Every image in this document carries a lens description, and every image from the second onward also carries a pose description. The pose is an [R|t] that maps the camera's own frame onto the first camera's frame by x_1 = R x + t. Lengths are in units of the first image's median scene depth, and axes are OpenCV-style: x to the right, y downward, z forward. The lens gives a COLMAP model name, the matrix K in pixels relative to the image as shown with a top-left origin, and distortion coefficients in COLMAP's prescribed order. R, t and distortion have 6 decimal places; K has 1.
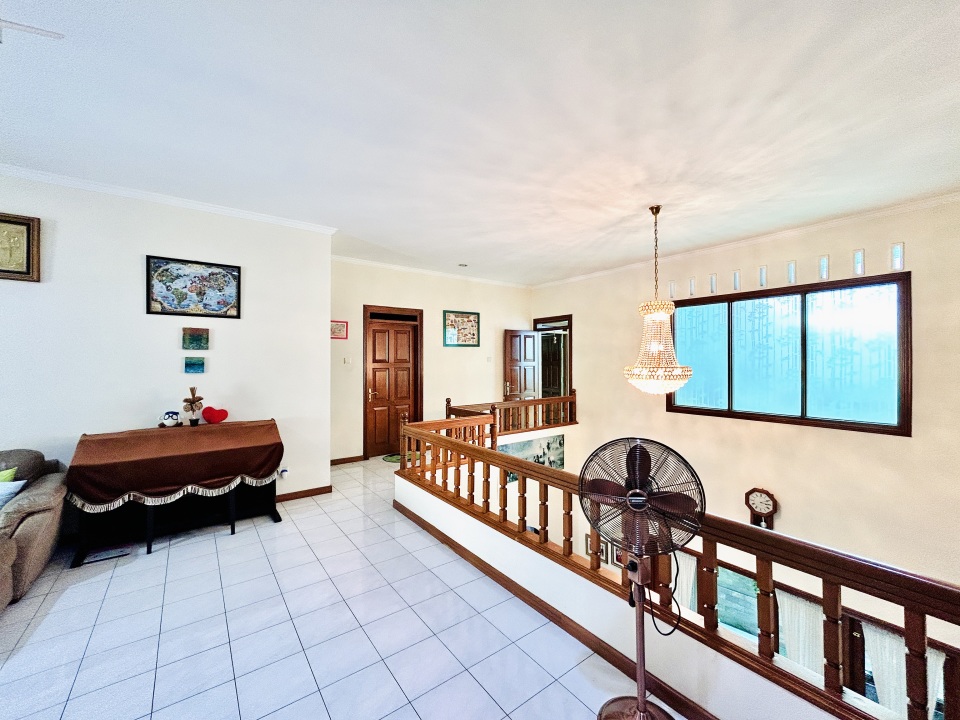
lens RADIAL K [[389.5, 0, 477.3], [0, 389.5, 358.8], [0, 0, 1]] dist [-0.000968, -0.000070]
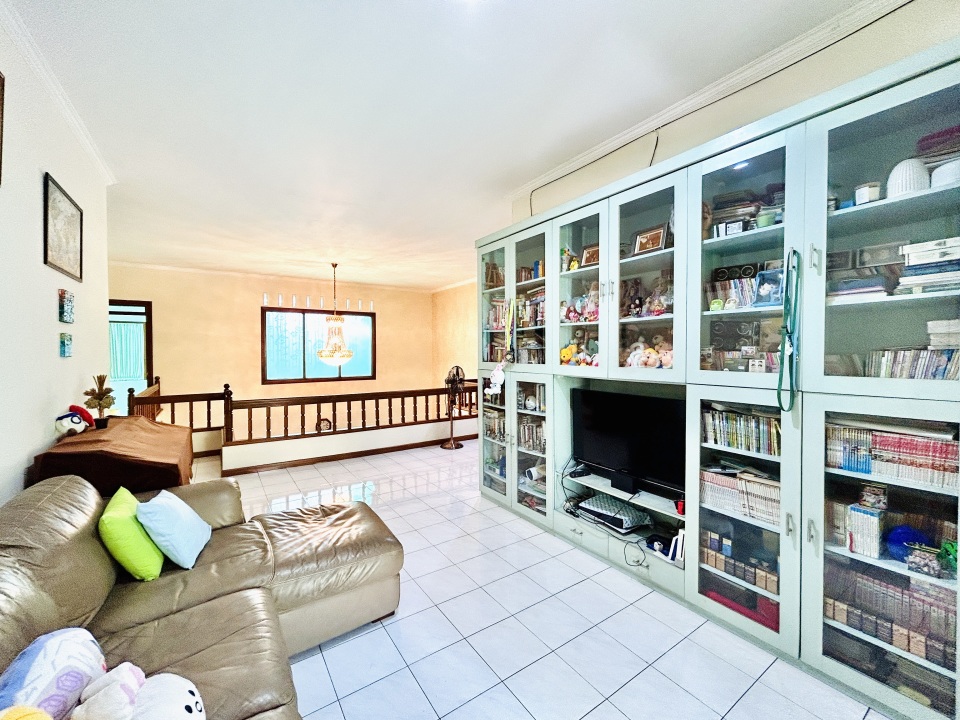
lens RADIAL K [[389.5, 0, 477.3], [0, 389.5, 358.8], [0, 0, 1]] dist [-0.000968, -0.000070]
pose [[0.044847, -0.016103, 0.998864, -1.388938], [-0.002922, 0.999864, 0.016250, 0.026111], [-0.998990, -0.003647, 0.044794, 0.254053]]
